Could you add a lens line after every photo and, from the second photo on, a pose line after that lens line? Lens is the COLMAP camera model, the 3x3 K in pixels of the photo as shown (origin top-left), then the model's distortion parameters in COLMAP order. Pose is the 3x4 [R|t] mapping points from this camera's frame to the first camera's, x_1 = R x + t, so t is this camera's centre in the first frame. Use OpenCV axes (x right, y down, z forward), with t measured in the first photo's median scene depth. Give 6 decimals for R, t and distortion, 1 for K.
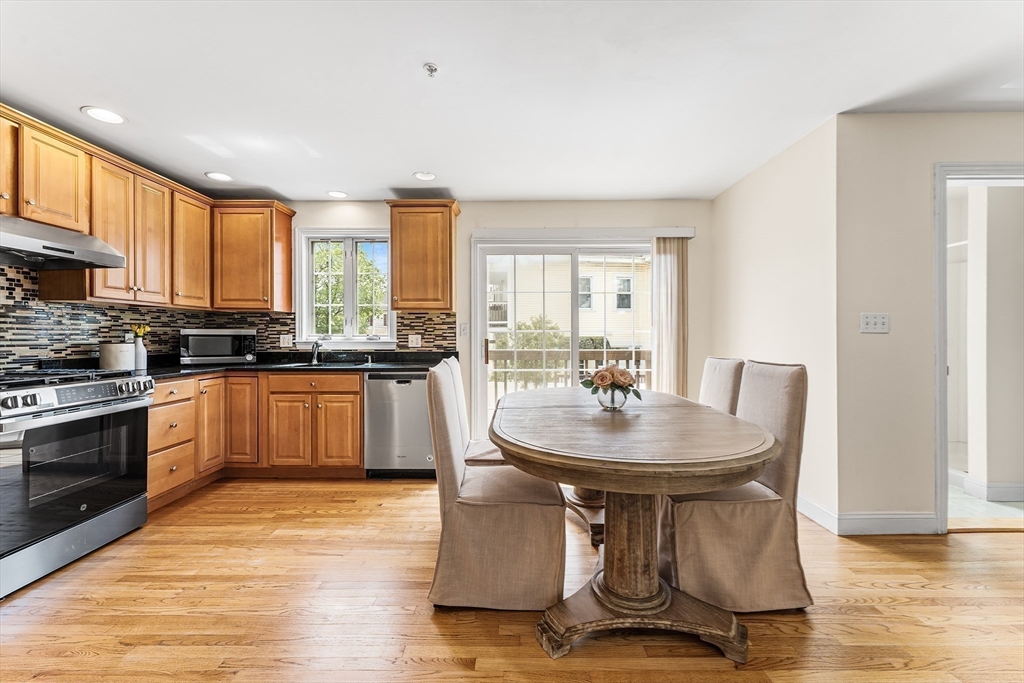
lens RADIAL K [[413.0, 0, 509.5], [0, 413.0, 337.3], [0, 0, 1]] dist [0.000247, -0.000302]
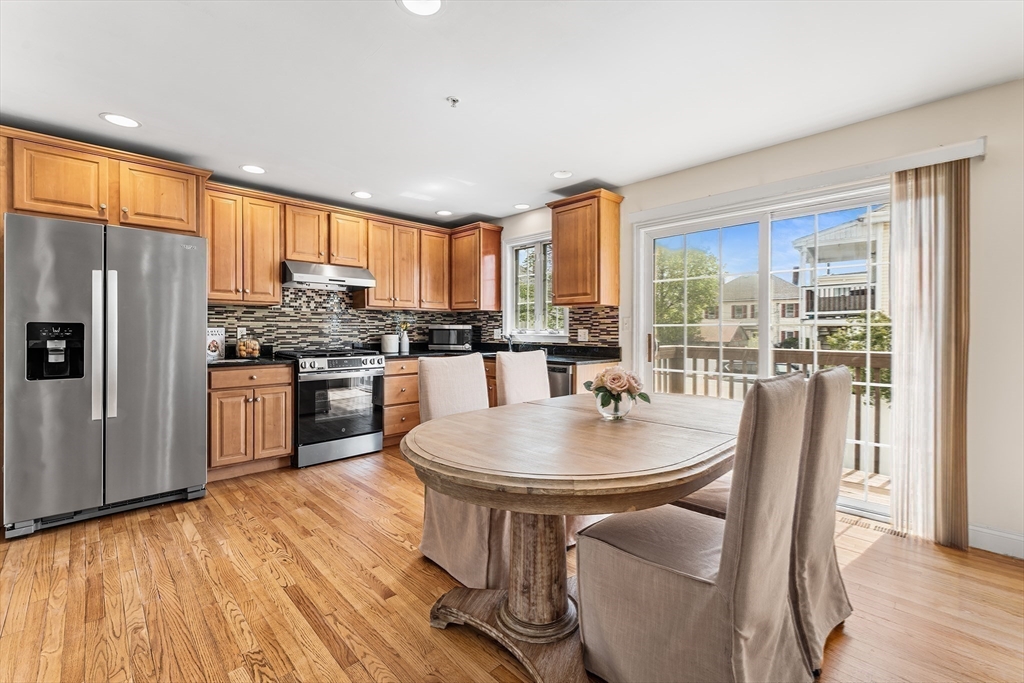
lens RADIAL K [[433.8, 0, 512.3], [0, 433.8, 333.6], [0, 0, 1]] dist [-0.000314, 0.000221]
pose [[0.702559, 0.009374, -0.711564, 0.482433], [-0.005200, 0.999954, 0.008039, -0.003584], [0.711606, -0.001947, 0.702576, 0.155181]]
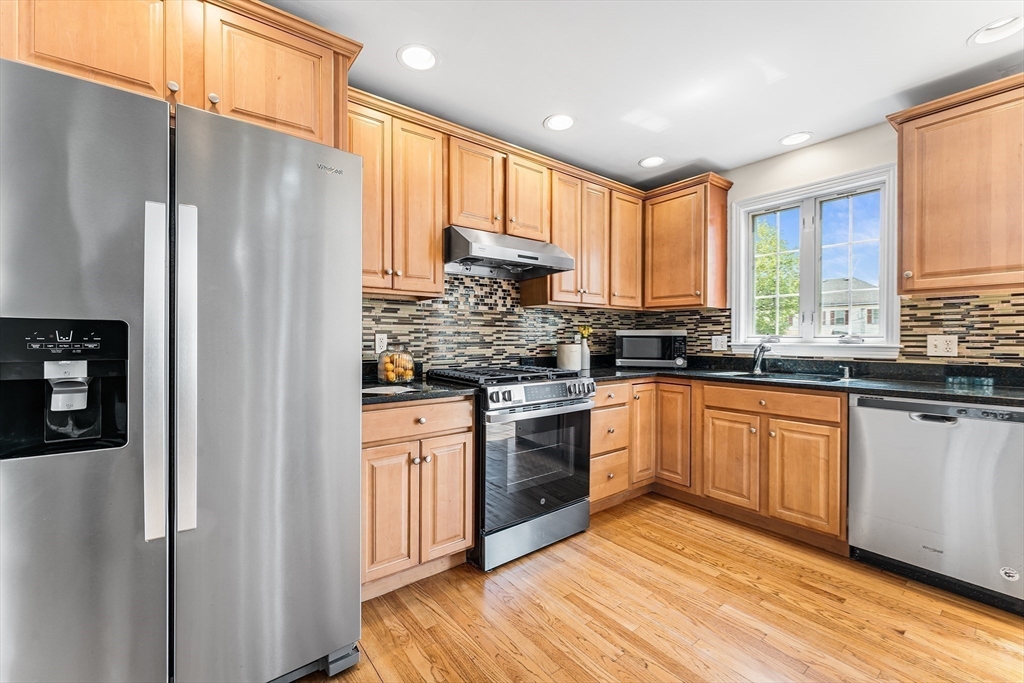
lens RADIAL K [[418.1, 0, 512.0], [0, 418.1, 341.5], [0, 0, 1]] dist [0.001323, -0.000104]
pose [[0.616935, 0.008088, -0.786972, -0.165965], [-0.003417, 0.999965, 0.007598, 0.000483], [0.787007, -0.001998, 0.616941, 0.189923]]
